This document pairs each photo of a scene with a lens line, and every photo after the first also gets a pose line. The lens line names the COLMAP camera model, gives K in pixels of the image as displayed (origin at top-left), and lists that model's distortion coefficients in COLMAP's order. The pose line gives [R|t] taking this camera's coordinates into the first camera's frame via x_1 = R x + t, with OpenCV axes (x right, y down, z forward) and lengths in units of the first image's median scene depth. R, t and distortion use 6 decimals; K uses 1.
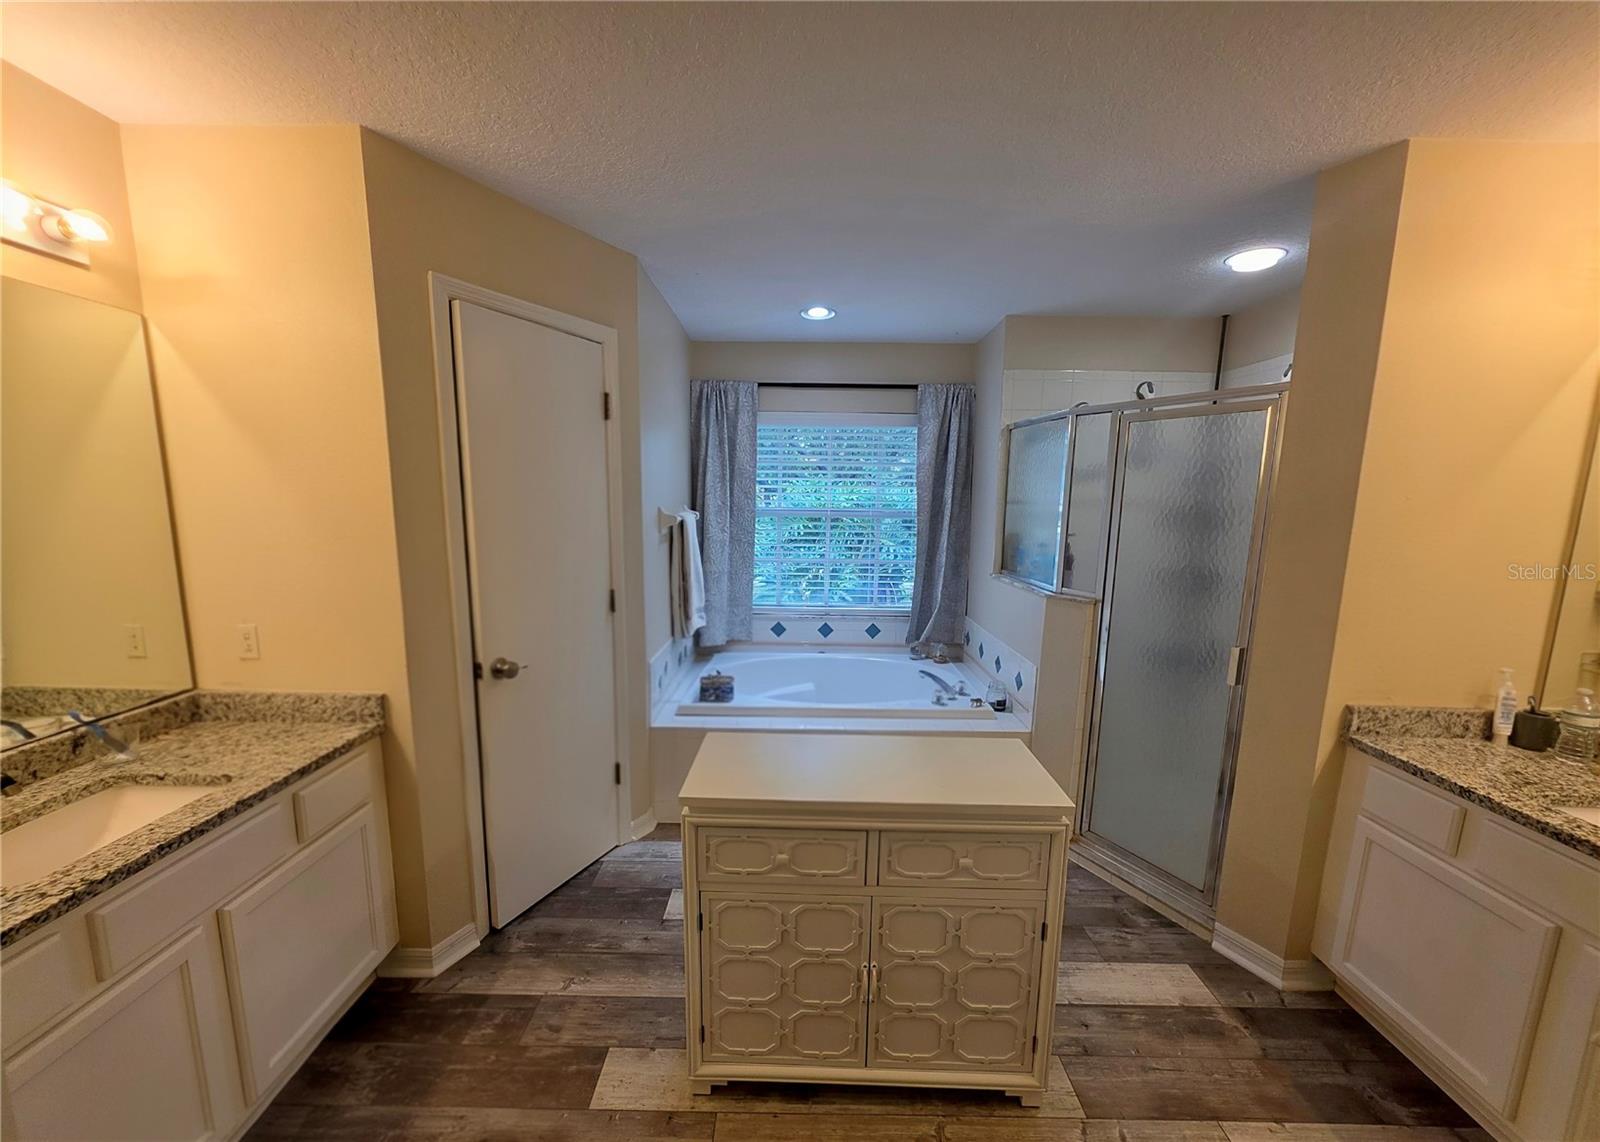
lens RADIAL K [[648.8, 0, 790.6], [0, 648.8, 604.2], [0, 0, 1]] dist [-0.004057, 0.000245]
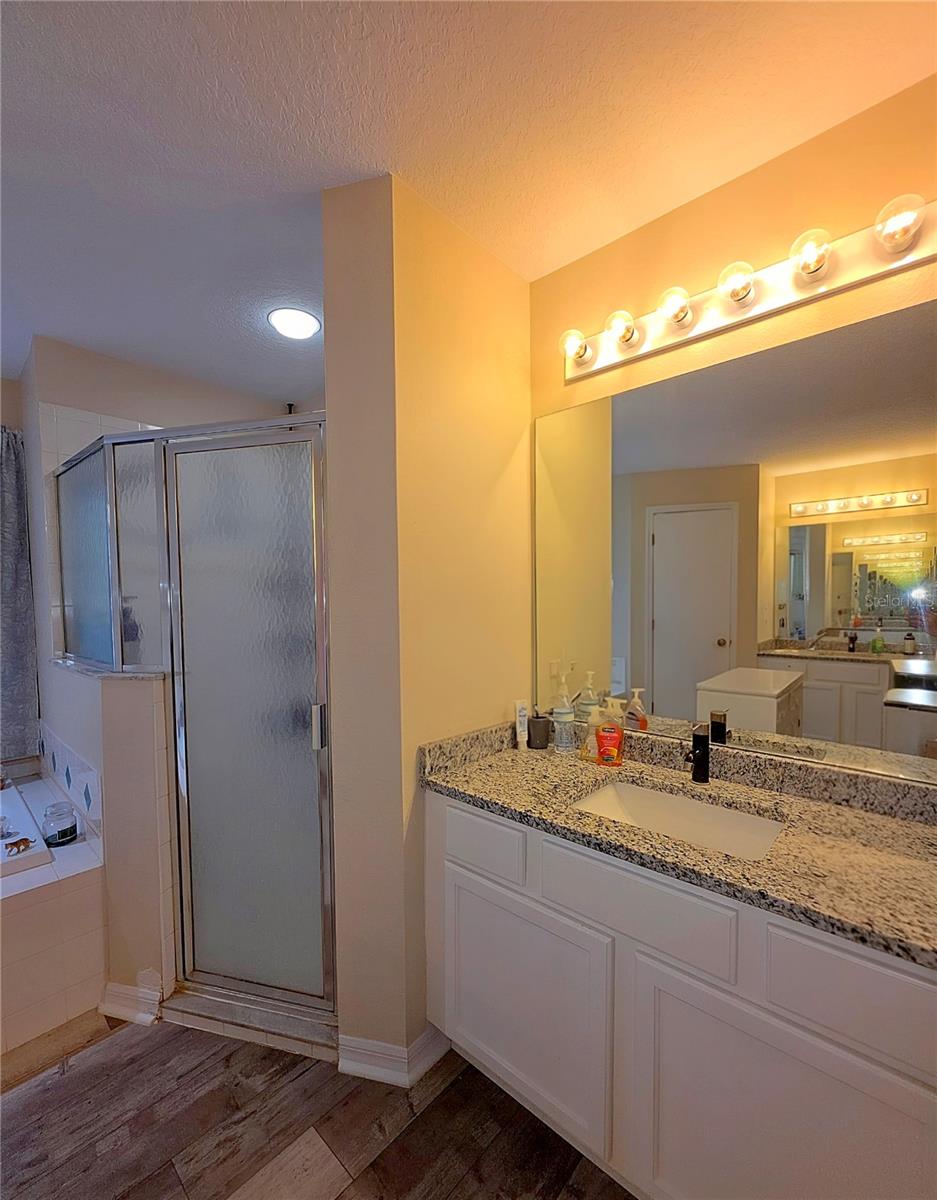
lens RADIAL K [[510.4, 0, 468.5], [0, 510.4, 600.0], [0, 0, 1]] dist [-0.000812, -0.000072]
pose [[0.666523, -0.030995, 0.744840, 0.354329], [0.147851, 0.984784, -0.091326, 0.022476], [-0.730676, 0.170996, 0.660964, 0.412239]]
